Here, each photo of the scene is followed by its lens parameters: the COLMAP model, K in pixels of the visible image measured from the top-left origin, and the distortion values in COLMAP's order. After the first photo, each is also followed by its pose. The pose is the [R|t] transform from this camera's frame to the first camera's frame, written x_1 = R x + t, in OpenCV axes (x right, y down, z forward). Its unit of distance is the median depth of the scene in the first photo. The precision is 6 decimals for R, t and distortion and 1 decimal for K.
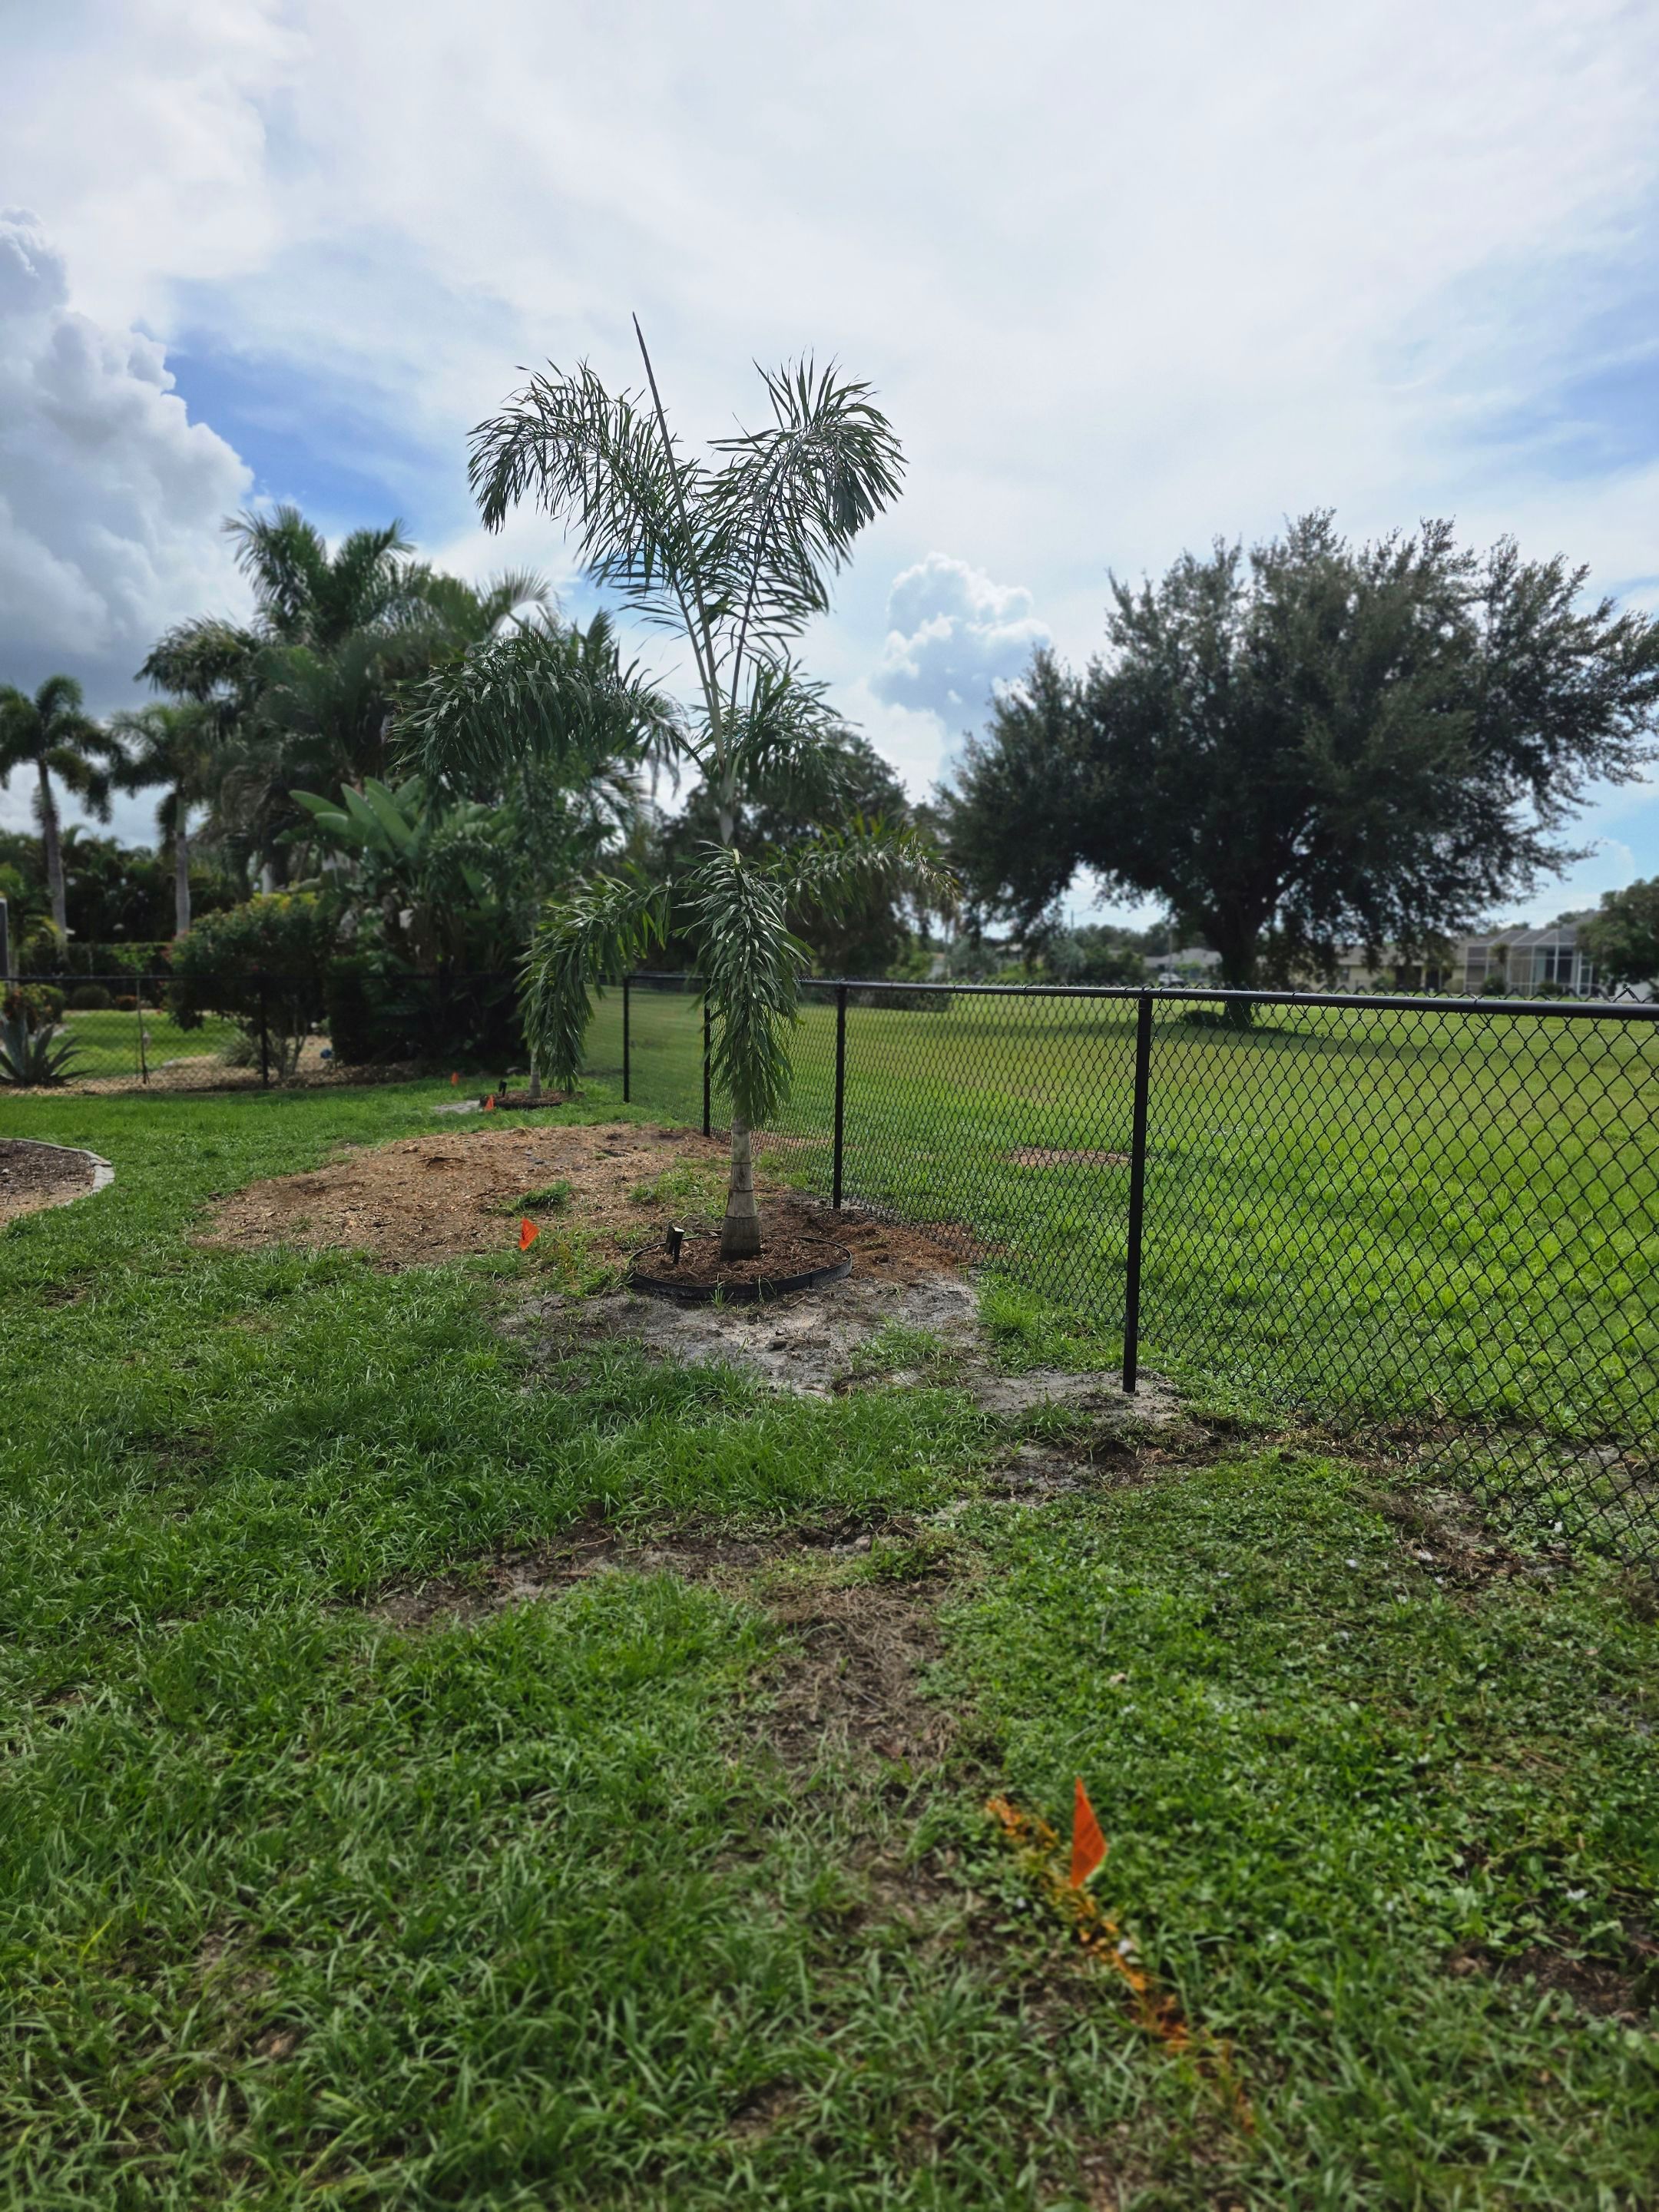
lens RADIAL K [[1460.8, 0, 792.5], [0, 1460.8, 1110.1], [0, 0, 1]] dist [0.075250, -0.053080]
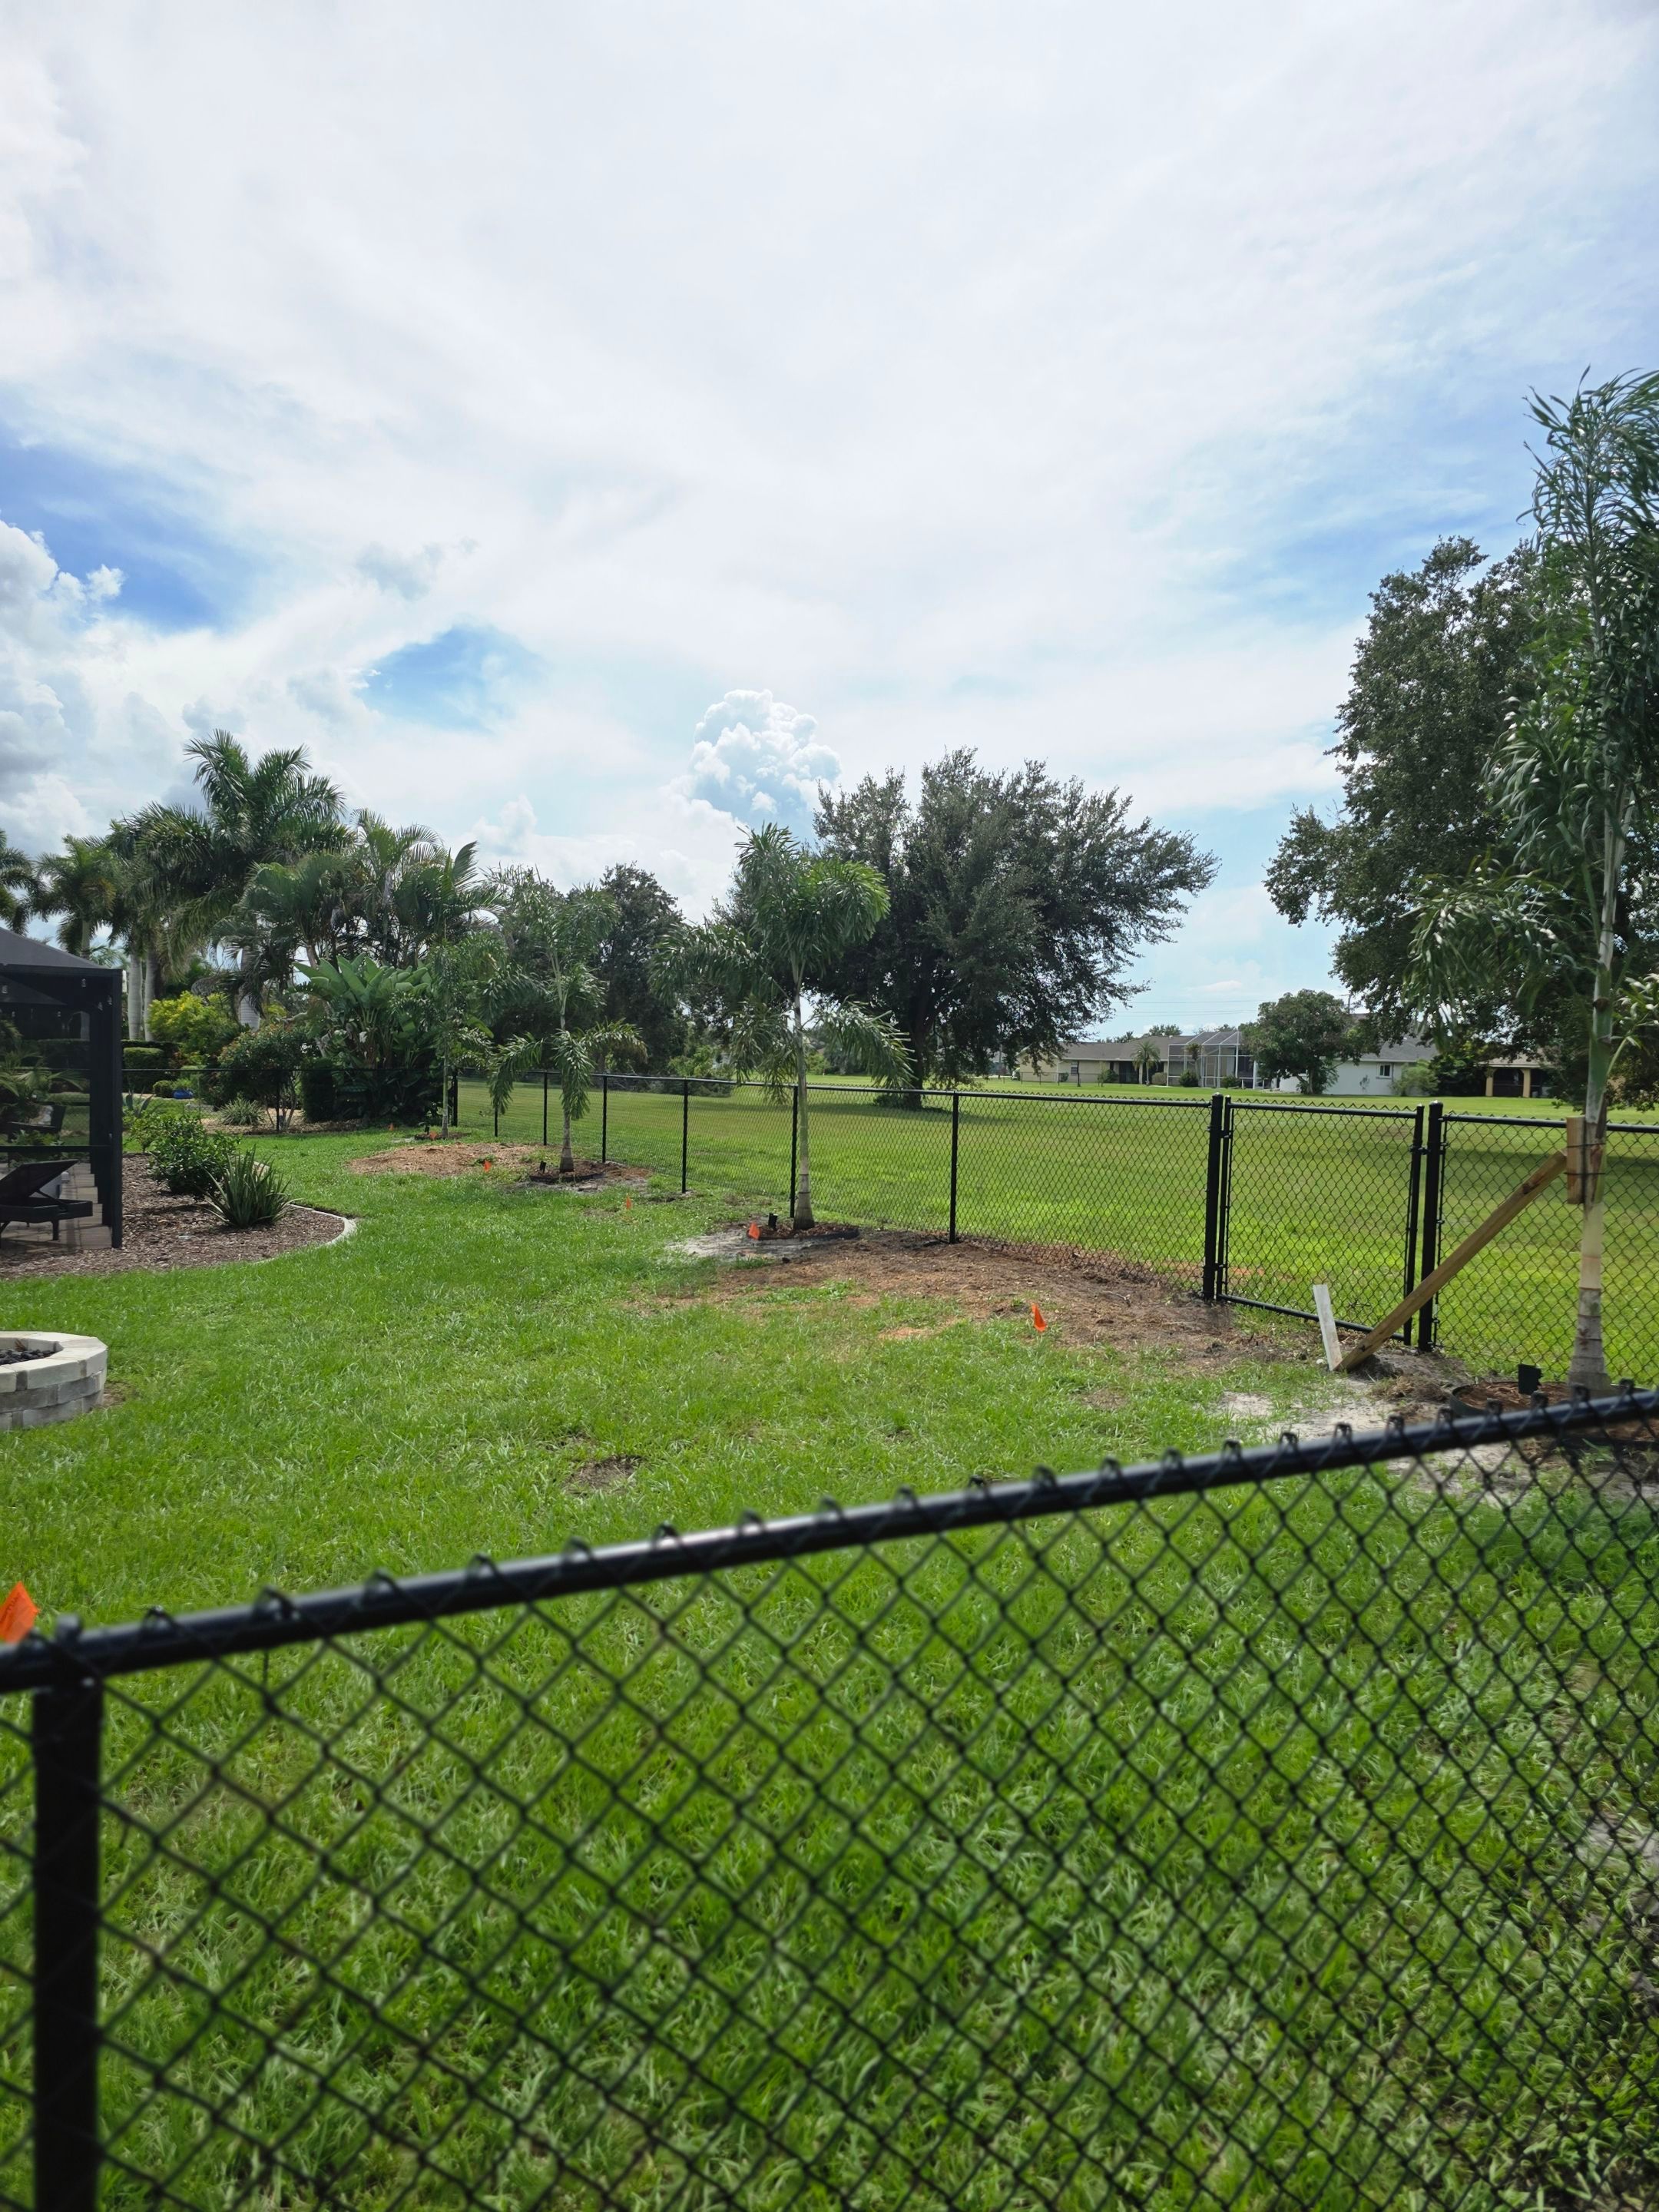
lens RADIAL K [[1460.8, 0, 792.5], [0, 1460.8, 1110.1], [0, 0, 1]] dist [0.075250, -0.053080]
pose [[0.990661, 0.001808, 0.136339, 0.002173], [0.006426, 0.998182, -0.059933, 0.029552], [-0.136199, 0.060250, 0.988848, -0.365860]]
